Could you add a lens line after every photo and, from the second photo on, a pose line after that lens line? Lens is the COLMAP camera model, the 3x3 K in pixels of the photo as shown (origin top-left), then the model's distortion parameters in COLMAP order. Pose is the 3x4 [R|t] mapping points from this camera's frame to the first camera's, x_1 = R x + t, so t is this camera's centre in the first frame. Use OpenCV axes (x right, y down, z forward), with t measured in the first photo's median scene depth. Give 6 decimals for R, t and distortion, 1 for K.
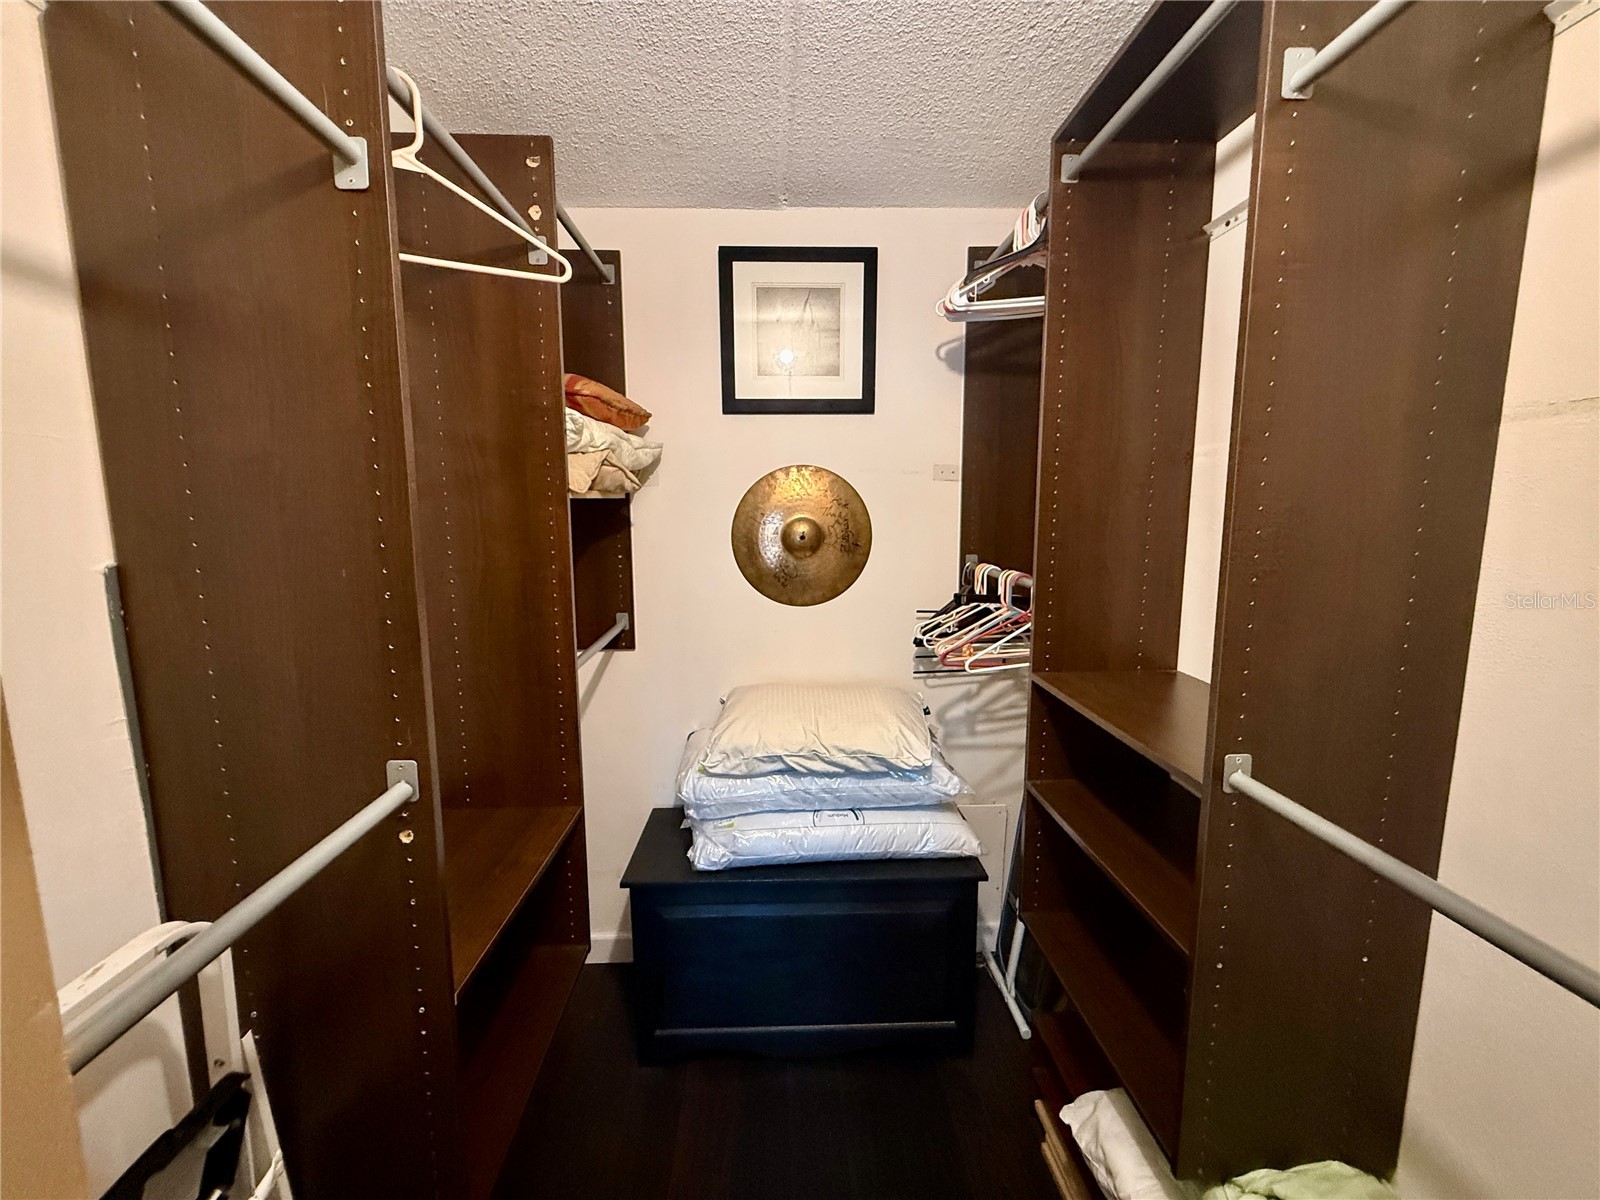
lens RADIAL K [[647.7, 0, 798.0], [0, 647.7, 599.7], [0, 0, 1]] dist [0.002475, 0.000116]
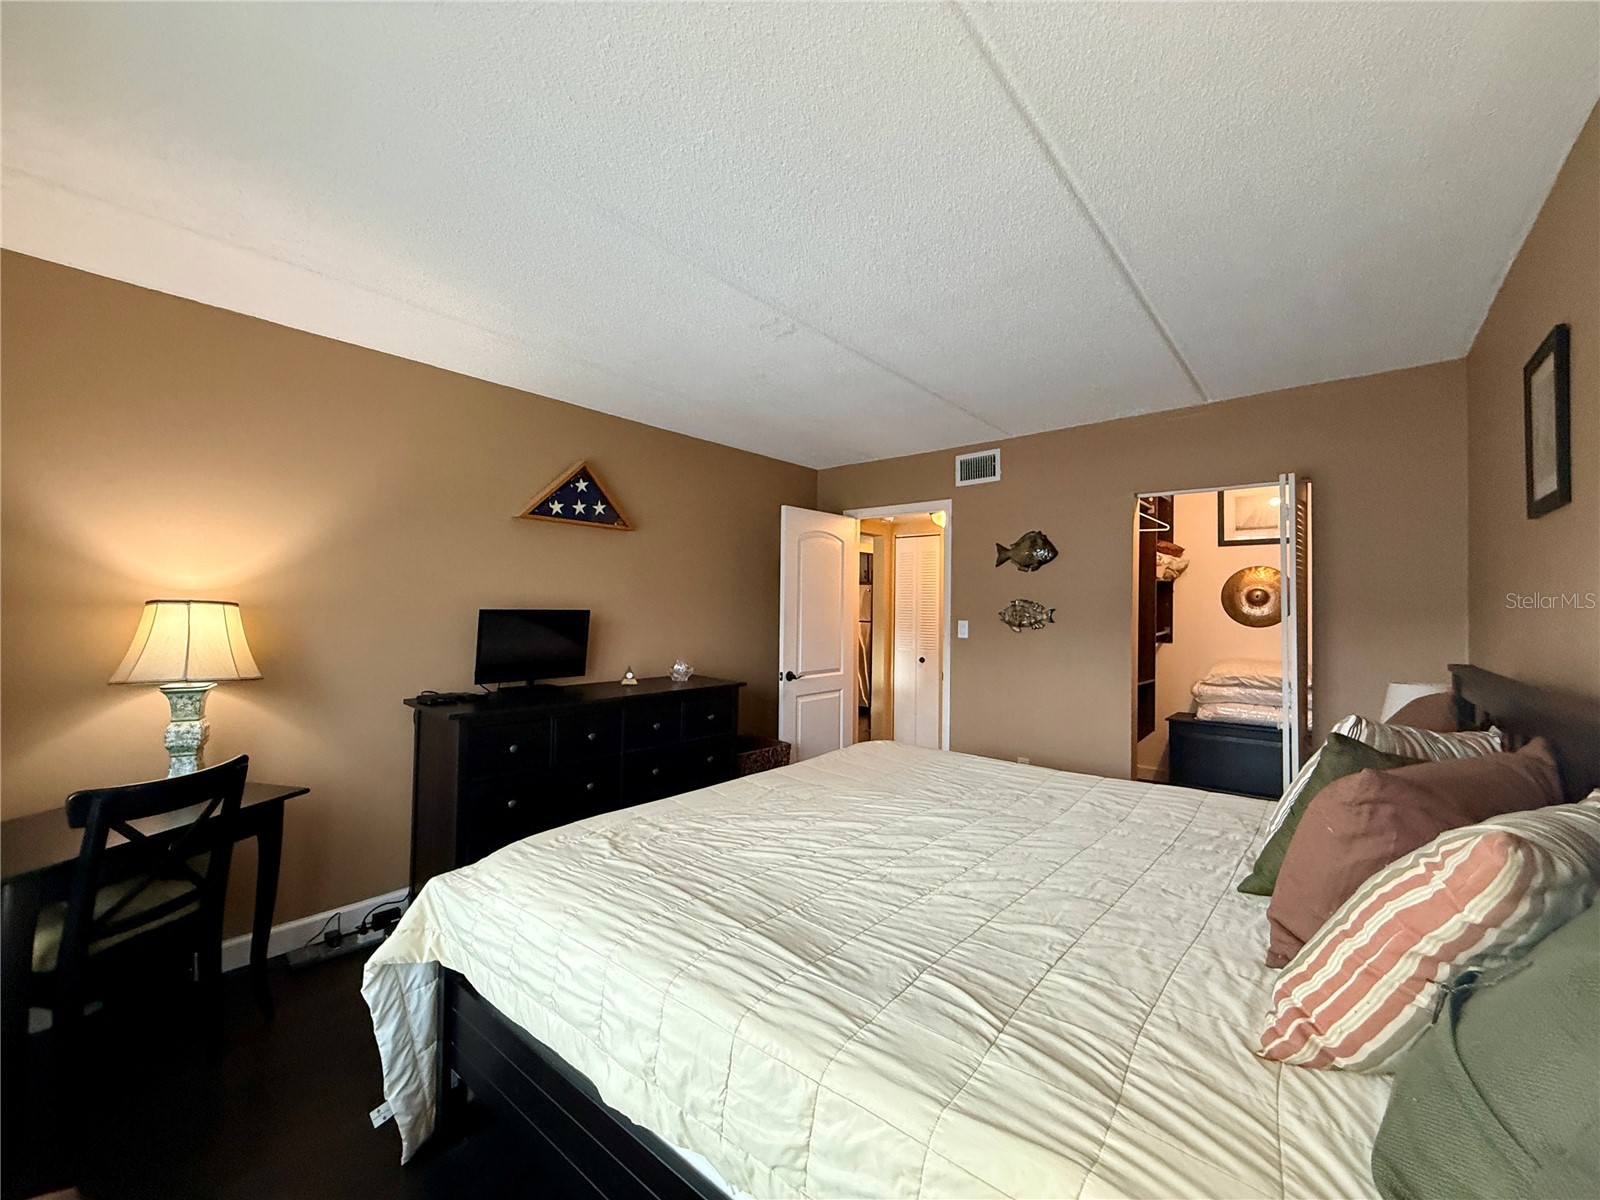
lens RADIAL K [[647.7, 0, 792.4], [0, 647.7, 605.0], [0, 0, 1]] dist [0.002475, 0.000116]
pose [[0.742735, 0.007536, -0.669543, 0.359556], [-0.103217, 0.989273, -0.103365, 0.380897], [0.661582, 0.145881, 0.735546, -1.988686]]
